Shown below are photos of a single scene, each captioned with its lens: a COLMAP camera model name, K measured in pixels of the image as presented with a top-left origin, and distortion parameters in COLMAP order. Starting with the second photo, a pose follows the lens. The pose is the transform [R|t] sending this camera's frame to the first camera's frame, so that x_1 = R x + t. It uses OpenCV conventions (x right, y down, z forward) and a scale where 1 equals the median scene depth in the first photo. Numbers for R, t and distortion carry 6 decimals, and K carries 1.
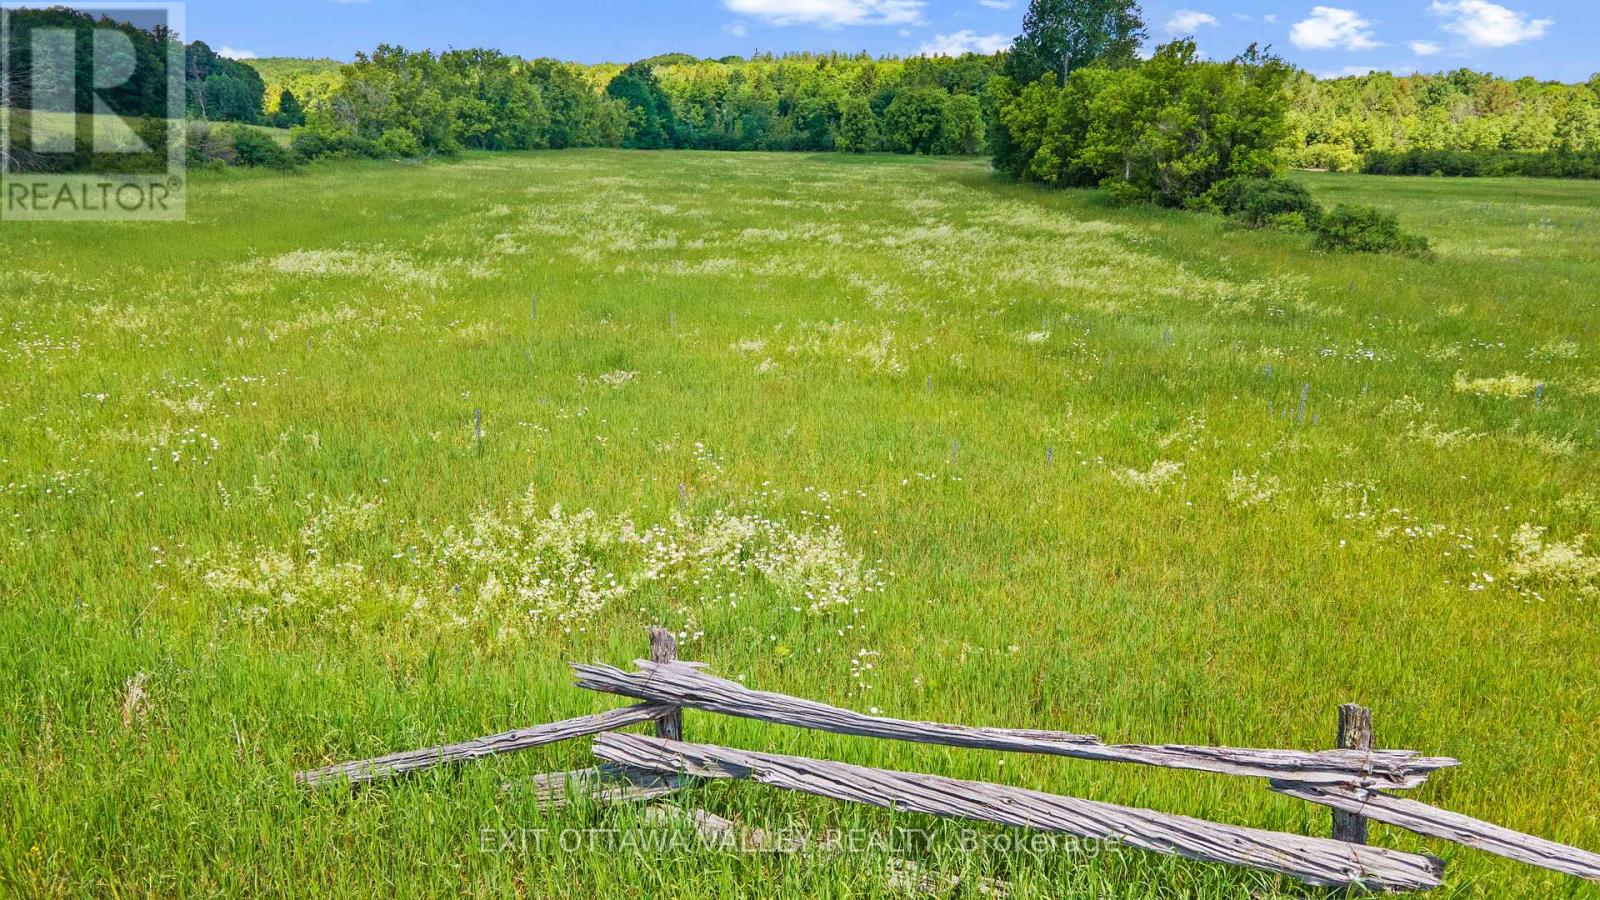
lens RADIAL K [[1192.6, 0, 806.2], [0, 1192.6, 455.4], [0, 0, 1]] dist [0.034074, 0.029701]
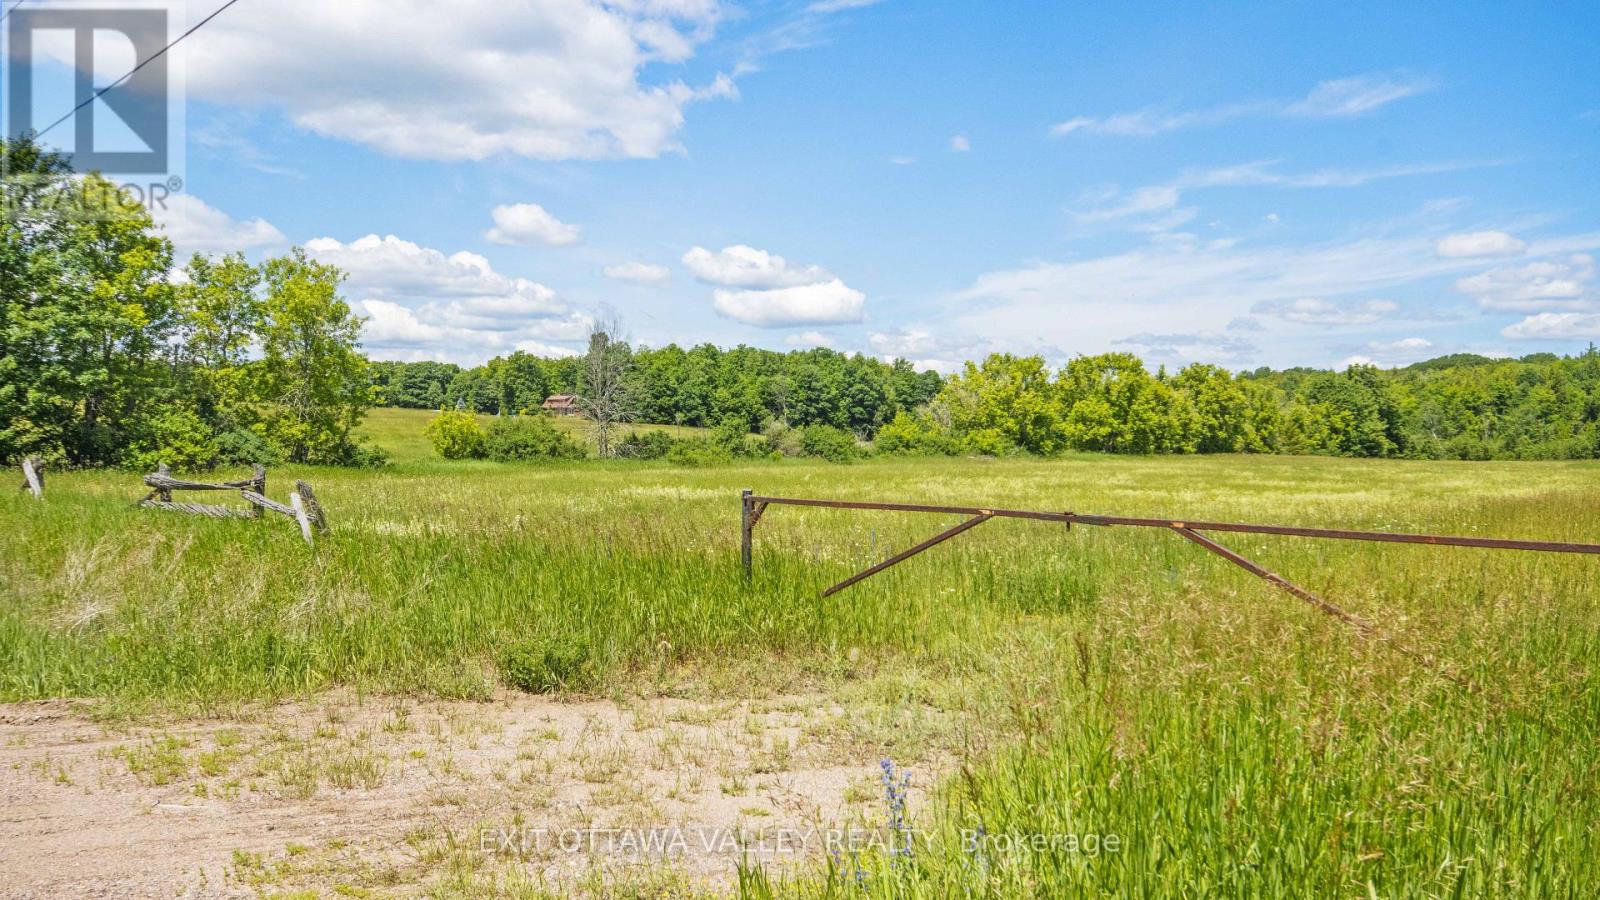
lens RADIAL K [[1410.6, 0, 799.6], [0, 1410.6, 437.0], [0, 0, 1]] dist [0.023471, 0.034805]
pose [[0.844047, -0.021833, -0.535825, 0.117194], [-0.125687, 0.963287, -0.237237, 0.027129], [0.521332, 0.267585, 0.810315, -0.037547]]
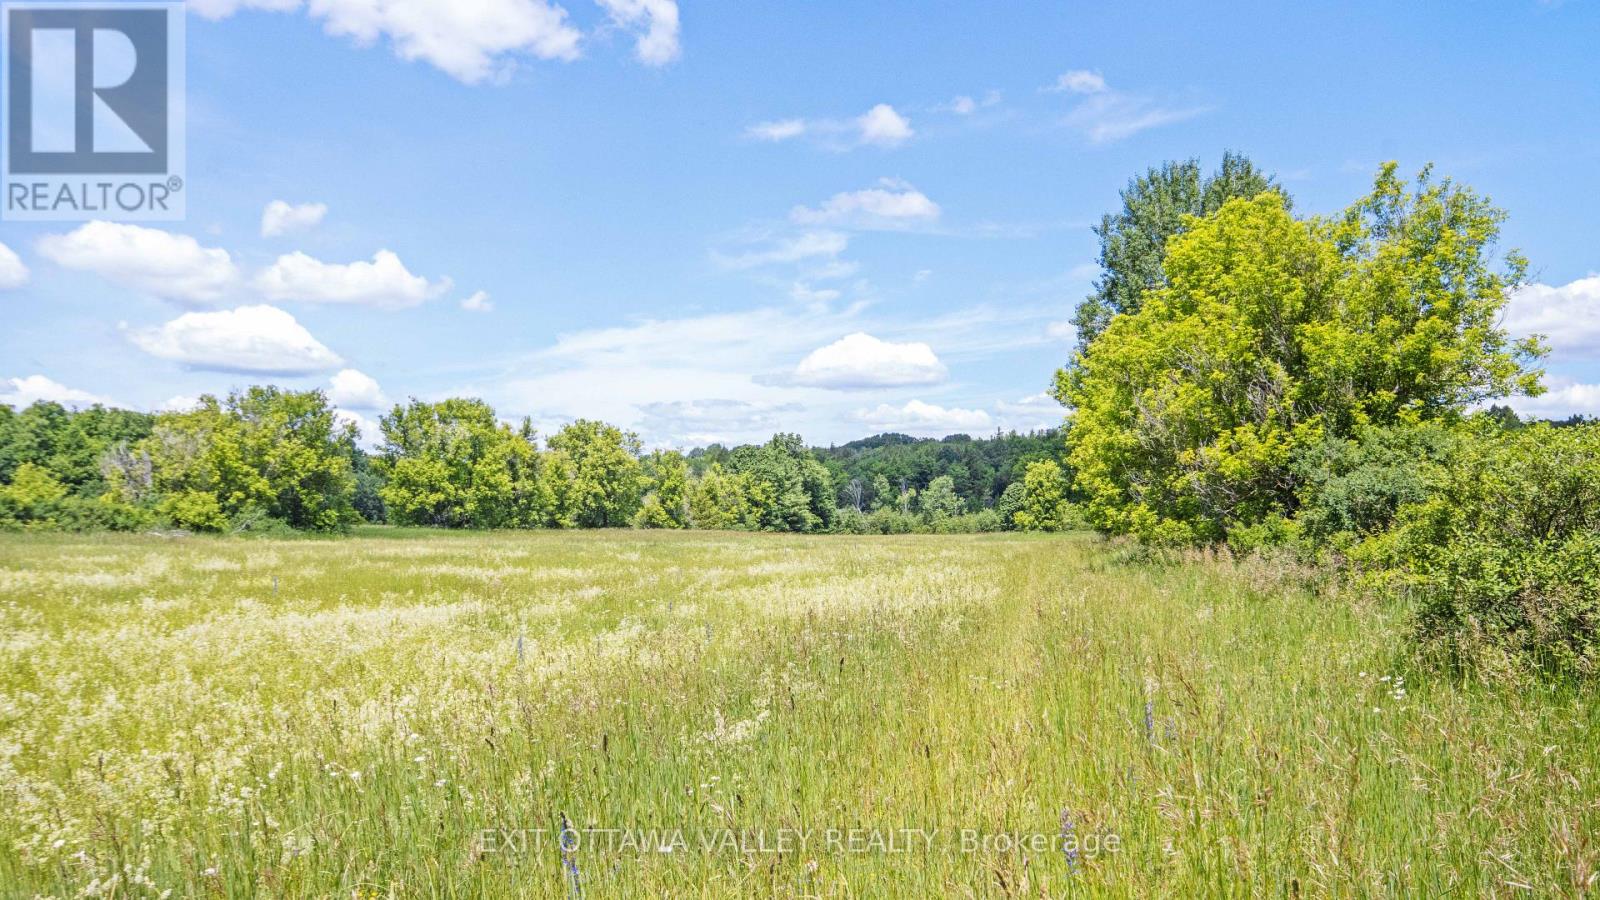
lens RADIAL K [[1410.6, 0, 794.9], [0, 1410.6, 444.0], [0, 0, 1]] dist [0.023471, 0.034805]
pose [[0.978996, -0.035800, -0.200712, 0.105160], [-0.029892, 0.948620, -0.315003, -0.036748], [0.201676, 0.314387, 0.927625, 0.213346]]
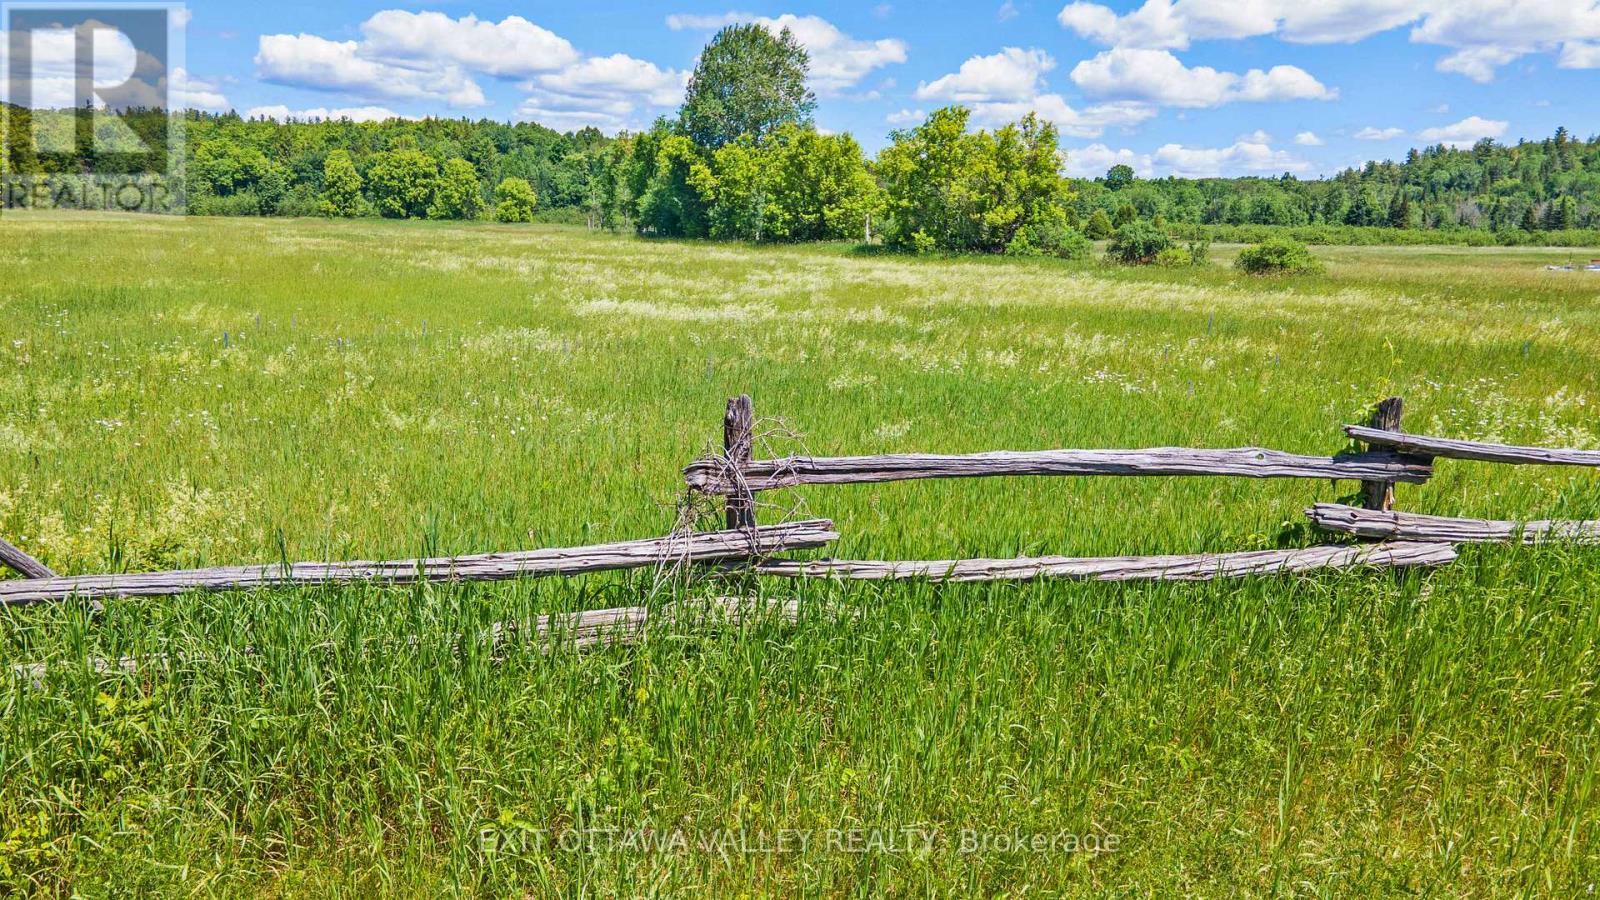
lens RADIAL K [[1192.6, 0, 816.6], [0, 1192.6, 441.5], [0, 0, 1]] dist [0.034074, 0.029701]
pose [[0.872033, -0.093469, 0.480439, -0.159203], [0.125416, 0.991496, -0.034745, -0.003887], [-0.473105, 0.090553, 0.876340, 0.040354]]
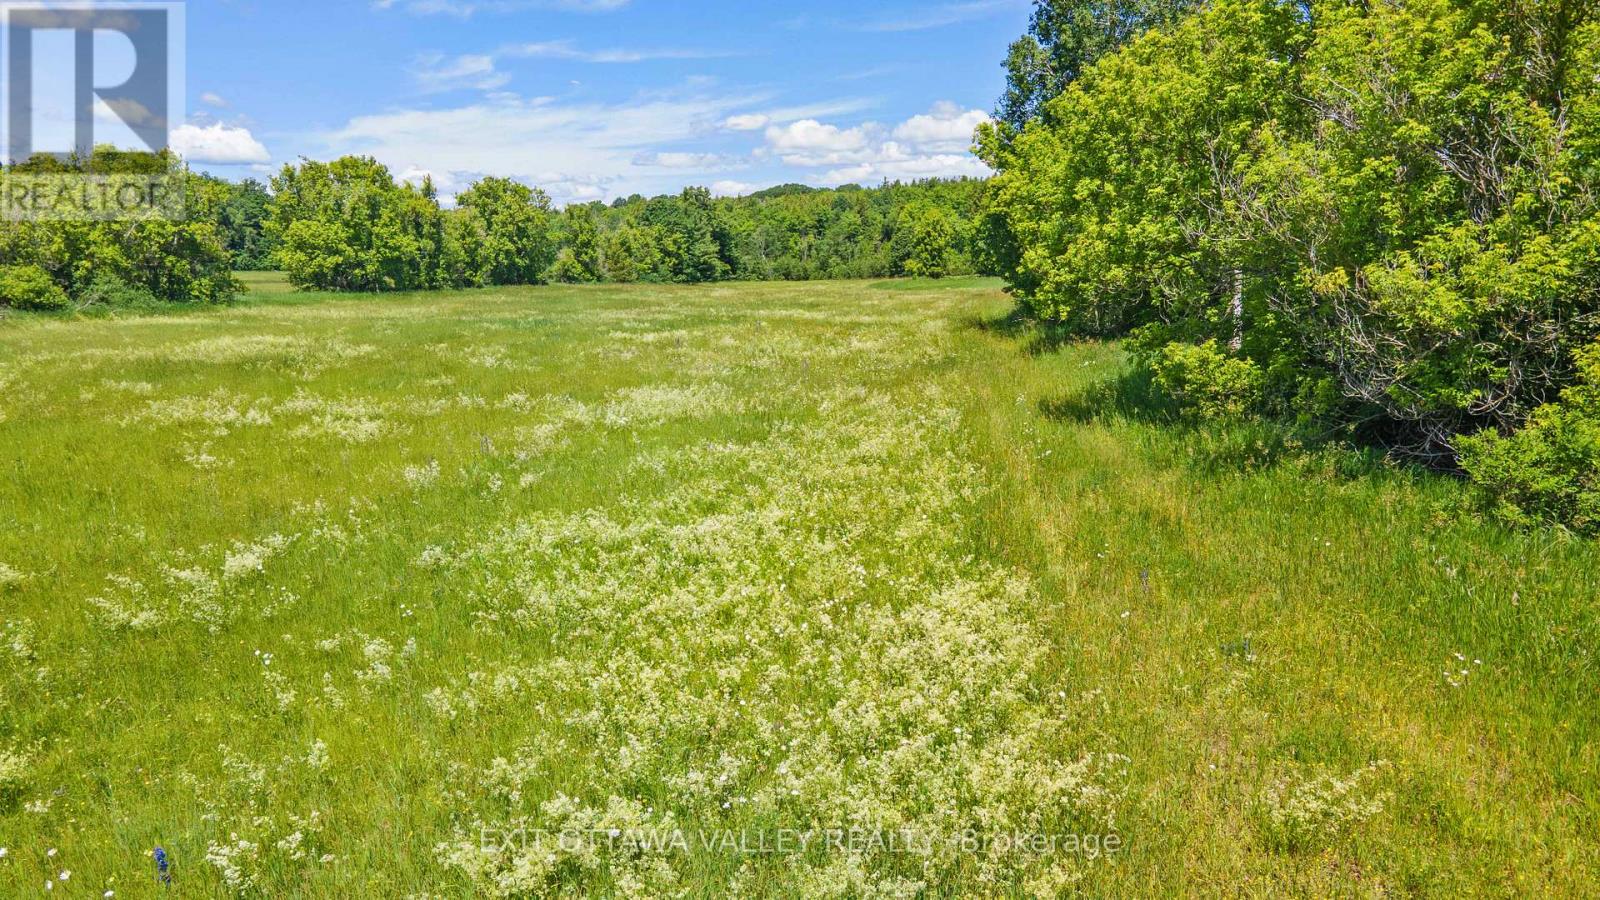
lens RADIAL K [[1192.6, 0, 792.0], [0, 1192.6, 430.3], [0, 0, 1]] dist [0.034074, 0.029701]
pose [[0.990169, -0.017518, -0.138778, 0.090597], [0.000112, 0.992226, -0.124449, -0.074107], [0.139879, 0.123210, 0.982473, 0.307253]]
